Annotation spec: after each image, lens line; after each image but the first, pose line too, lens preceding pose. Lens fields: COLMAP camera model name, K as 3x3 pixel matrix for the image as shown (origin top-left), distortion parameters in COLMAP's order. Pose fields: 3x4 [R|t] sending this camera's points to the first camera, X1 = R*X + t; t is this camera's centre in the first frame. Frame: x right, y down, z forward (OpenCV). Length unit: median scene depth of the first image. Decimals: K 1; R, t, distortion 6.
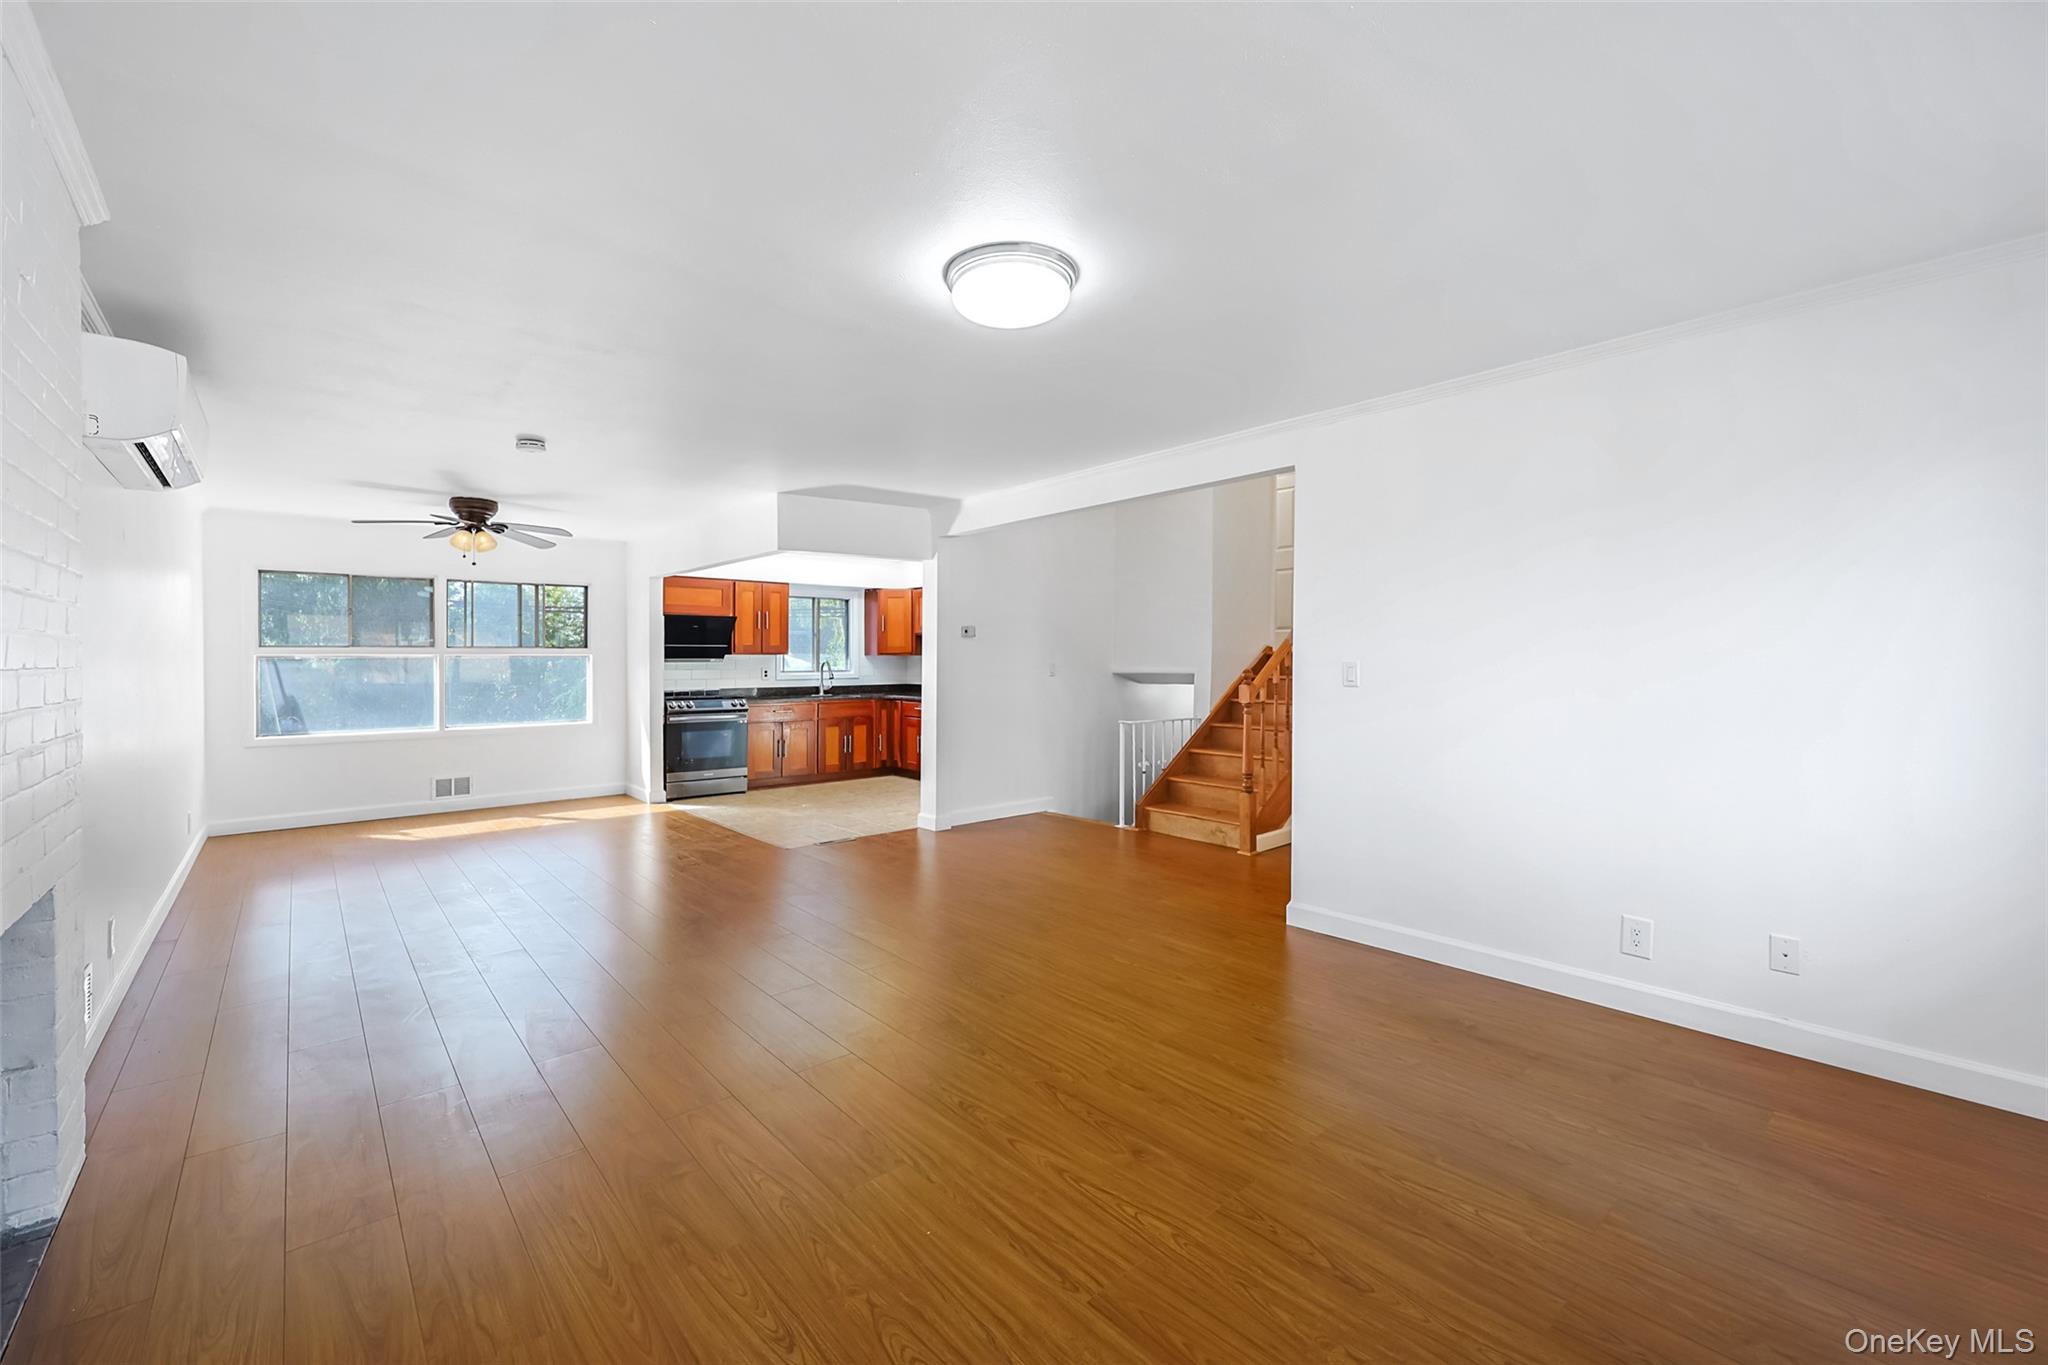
lens RADIAL K [[817.8, 0, 984.8], [0, 817.8, 708.2], [0, 0, 1]] dist [0.002763, 0.000781]
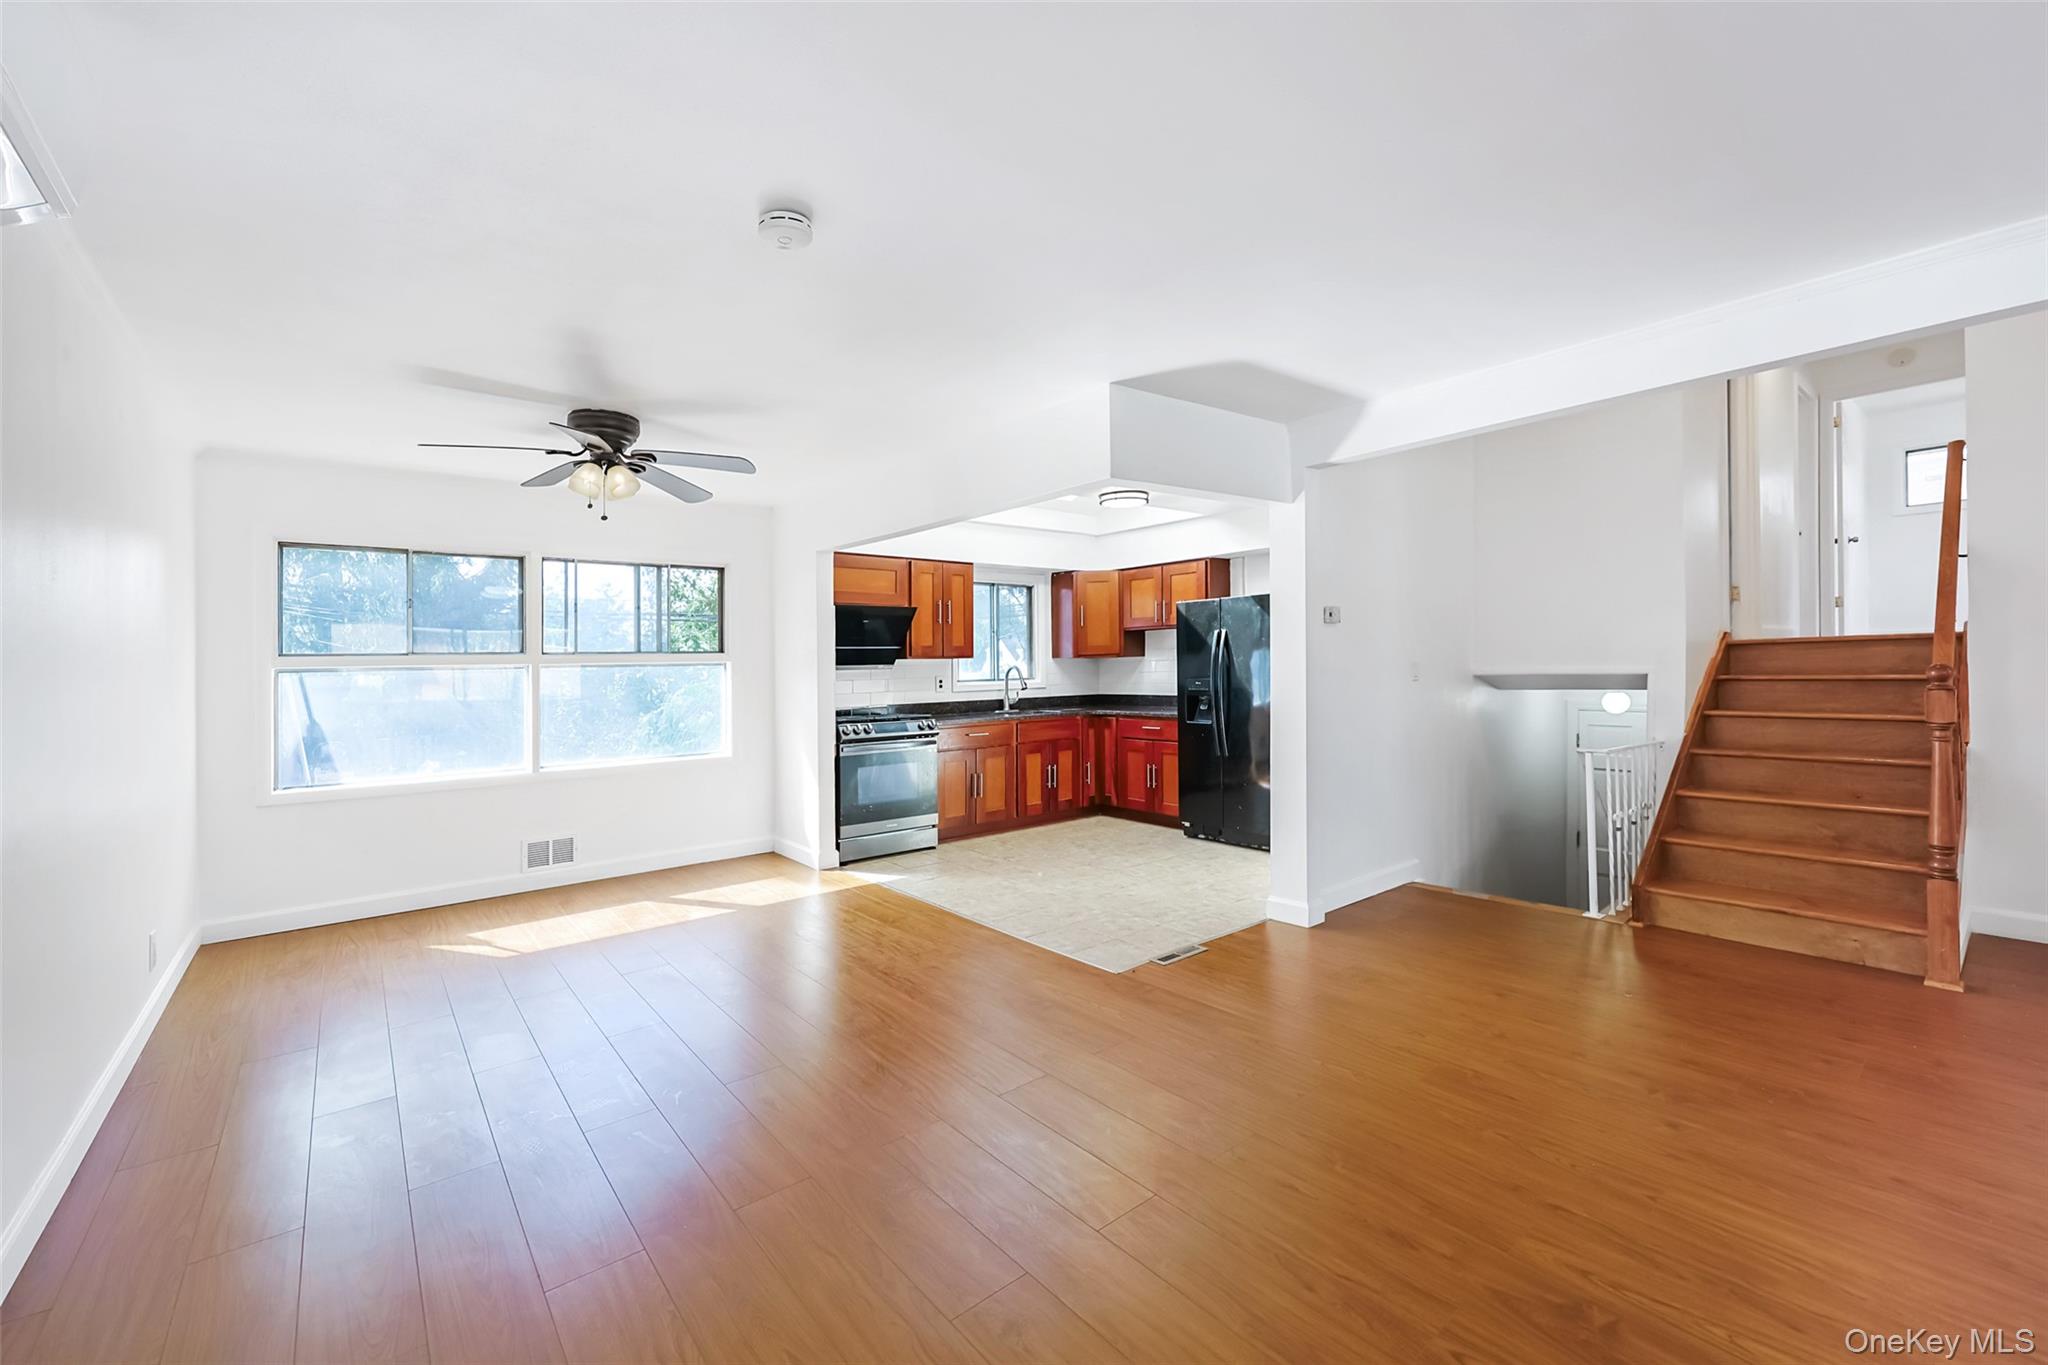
lens RADIAL K [[817.8, 0, 982.3], [0, 817.8, 690.7], [0, 0, 1]] dist [0.002763, 0.000781]
pose [[0.999180, -0.015023, -0.037597, -0.222776], [0.013855, 0.999419, -0.031126, -0.013220], [0.038042, 0.030580, 0.998808, 0.274824]]
